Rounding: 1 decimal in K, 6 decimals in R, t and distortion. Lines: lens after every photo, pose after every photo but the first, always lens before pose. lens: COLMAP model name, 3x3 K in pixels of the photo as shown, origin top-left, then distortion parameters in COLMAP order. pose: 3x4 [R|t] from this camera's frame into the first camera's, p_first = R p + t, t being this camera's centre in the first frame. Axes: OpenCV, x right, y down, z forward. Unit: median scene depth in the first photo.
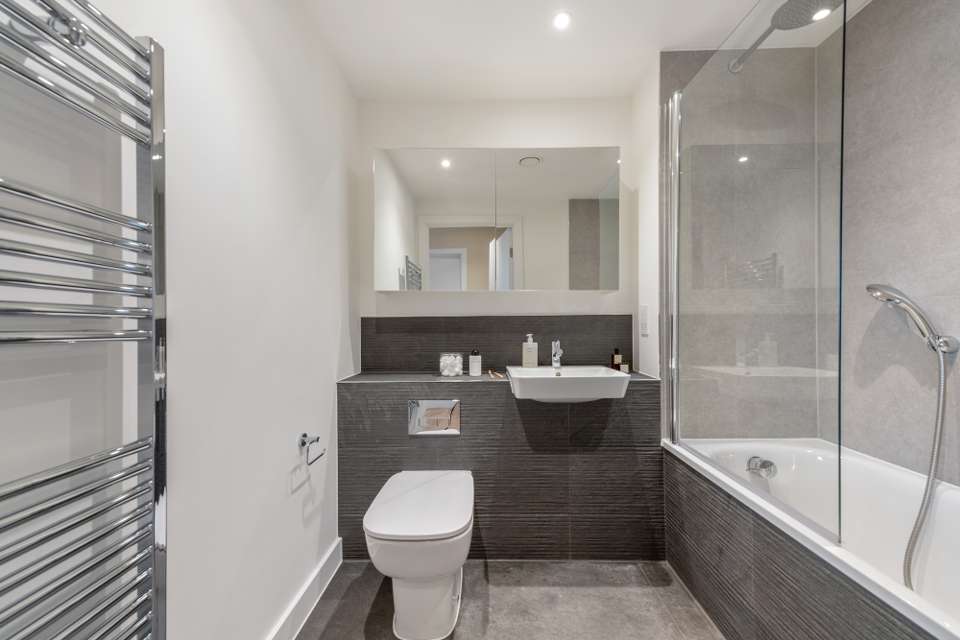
lens RADIAL K [[372.9, 0, 481.9], [0, 372.9, 332.2], [0, 0, 1]] dist [-0.002429, -0.005232]
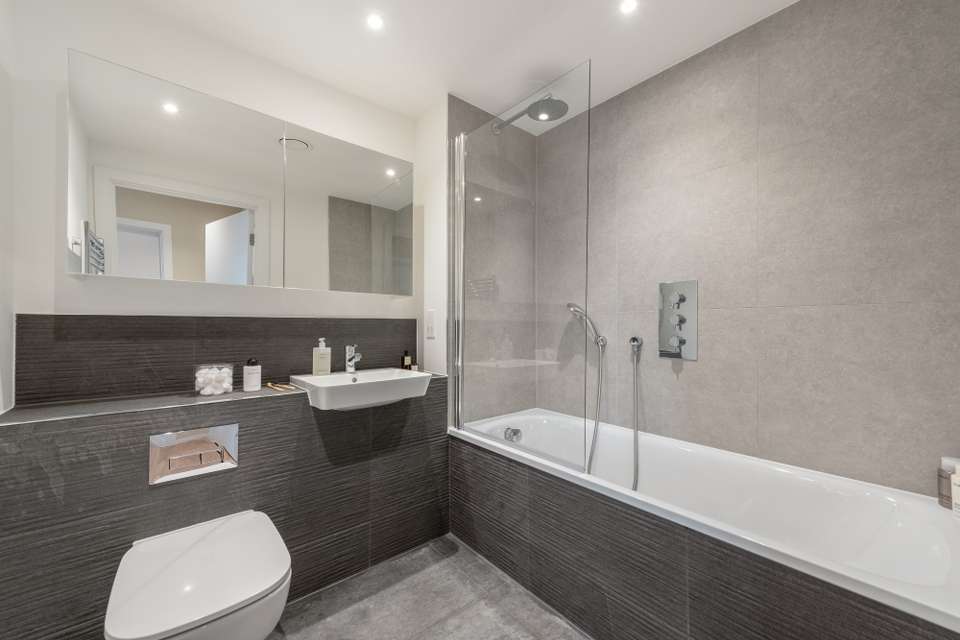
lens RADIAL K [[372.9, 0, 481.9], [0, 372.9, 332.2], [0, 0, 1]] dist [-0.002429, -0.005232]
pose [[0.734238, -0.002704, 0.678886, -0.213156], [0.007695, 0.999961, -0.004339, -0.002812], [-0.678848, 0.008409, 0.734230, 0.073142]]
